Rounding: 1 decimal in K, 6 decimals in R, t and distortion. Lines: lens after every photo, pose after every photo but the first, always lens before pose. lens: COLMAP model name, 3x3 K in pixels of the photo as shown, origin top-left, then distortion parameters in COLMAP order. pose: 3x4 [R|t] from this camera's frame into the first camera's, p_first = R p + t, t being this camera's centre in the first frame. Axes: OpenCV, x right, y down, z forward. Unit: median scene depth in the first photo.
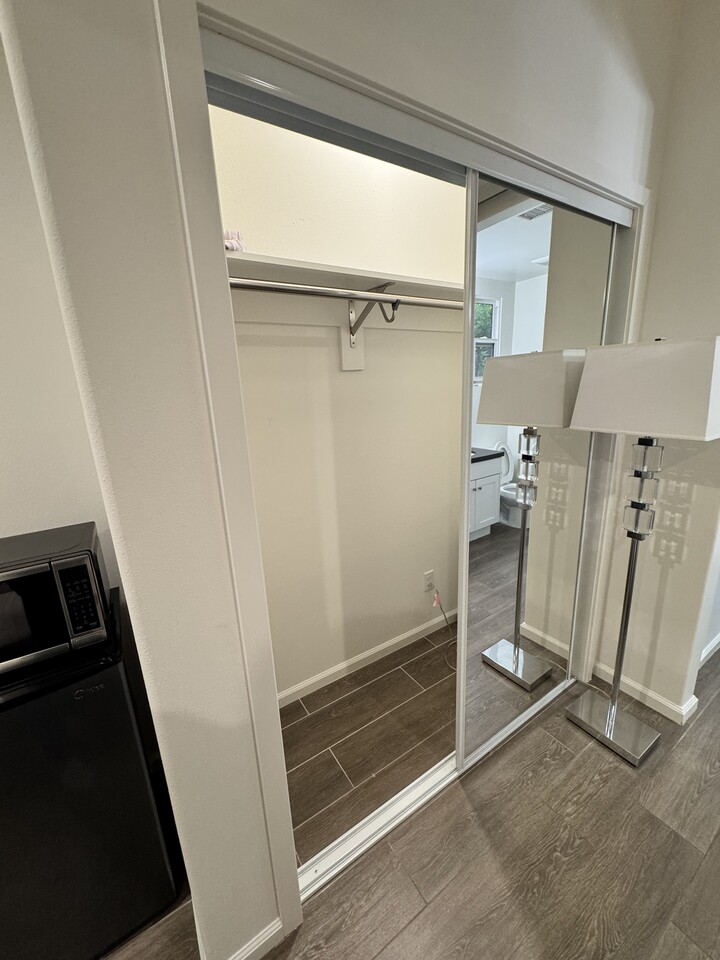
lens RADIAL K [[384.8, 0, 371.8], [0, 384.8, 475.9], [0, 0, 1]] dist [0.000770, 0.000280]
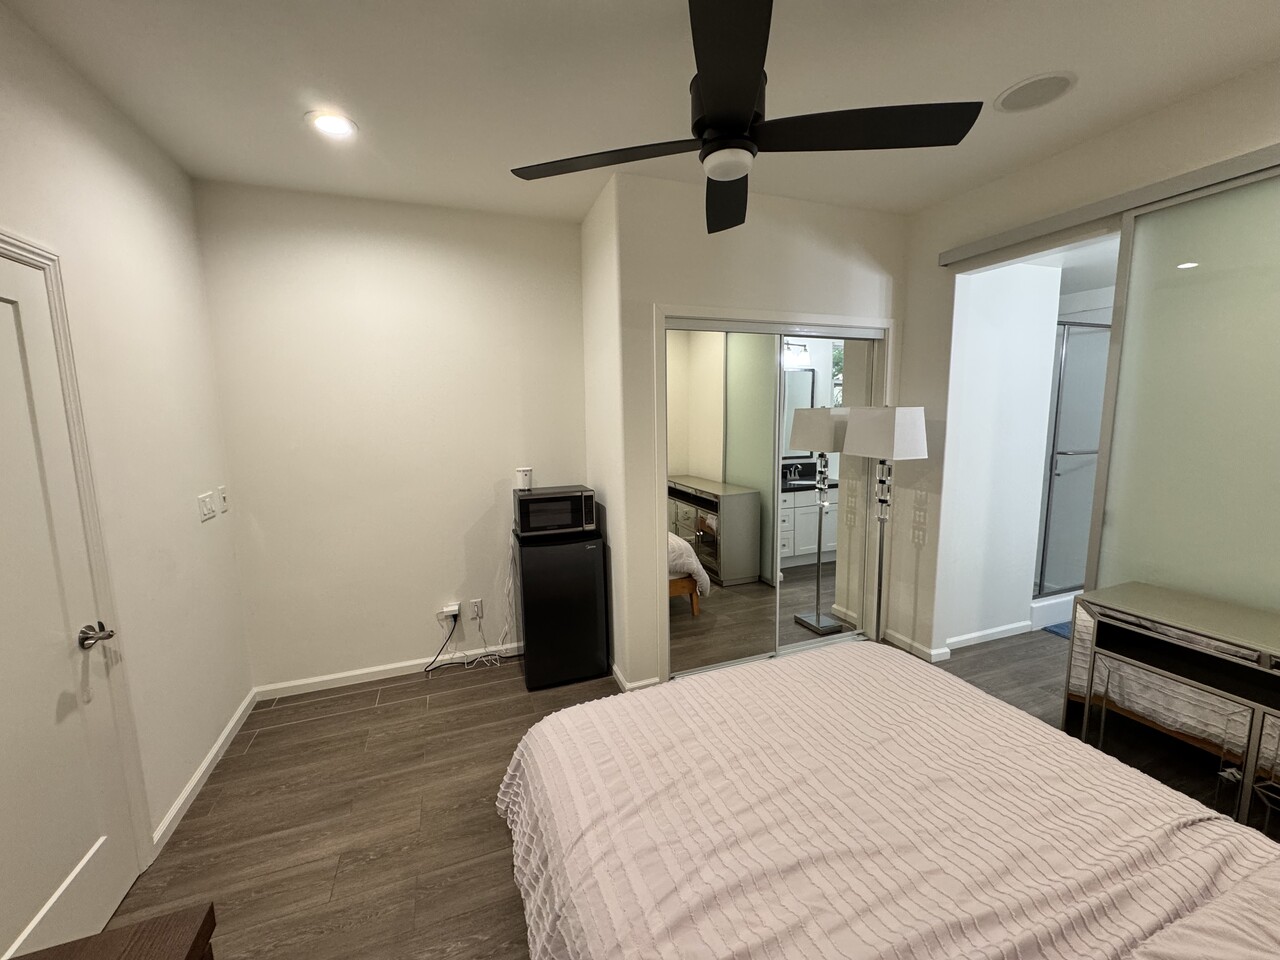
lens RADIAL K [[511.1, 0, 623.7], [0, 511.1, 478.9], [0, 0, 1]] dist [0.020440, -0.000018]
pose [[0.972474, 0.051987, -0.227137, 0.107396], [-0.077350, 0.991541, -0.104224, 0.287469], [0.219798, 0.118924, 0.968270, -1.332144]]
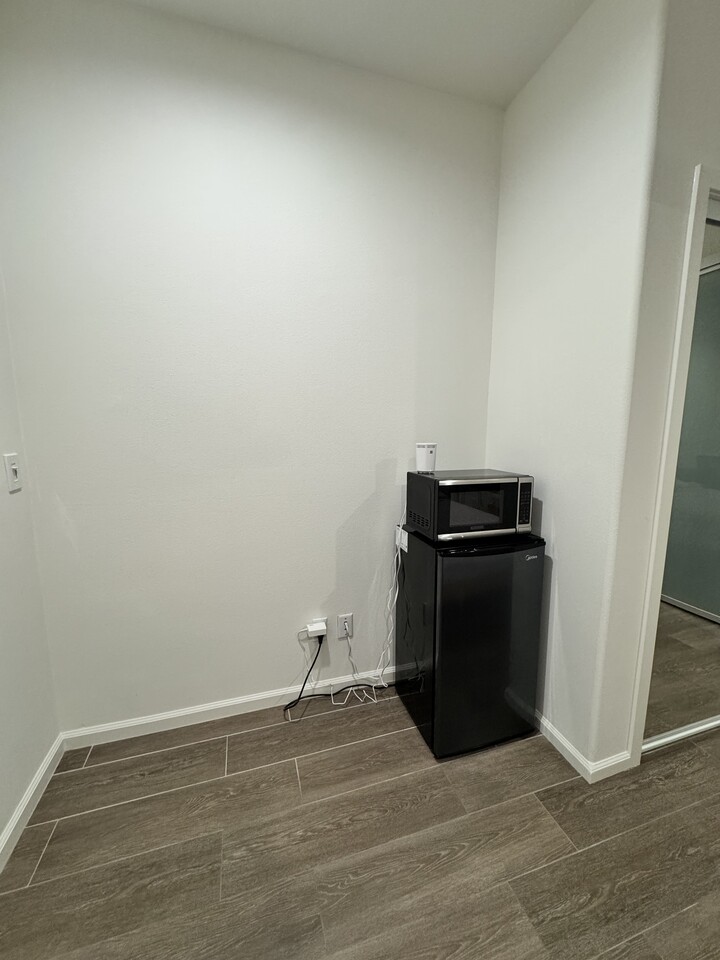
lens RADIAL K [[385.2, 0, 361.0], [0, 385.2, 478.4], [0, 0, 1]] dist [-0.001051, 0.000094]
pose [[0.961794, 0.082151, -0.261159, -0.655538], [-0.108099, 0.990364, -0.086571, 0.280561], [0.251530, 0.111495, 0.961406, -0.522893]]
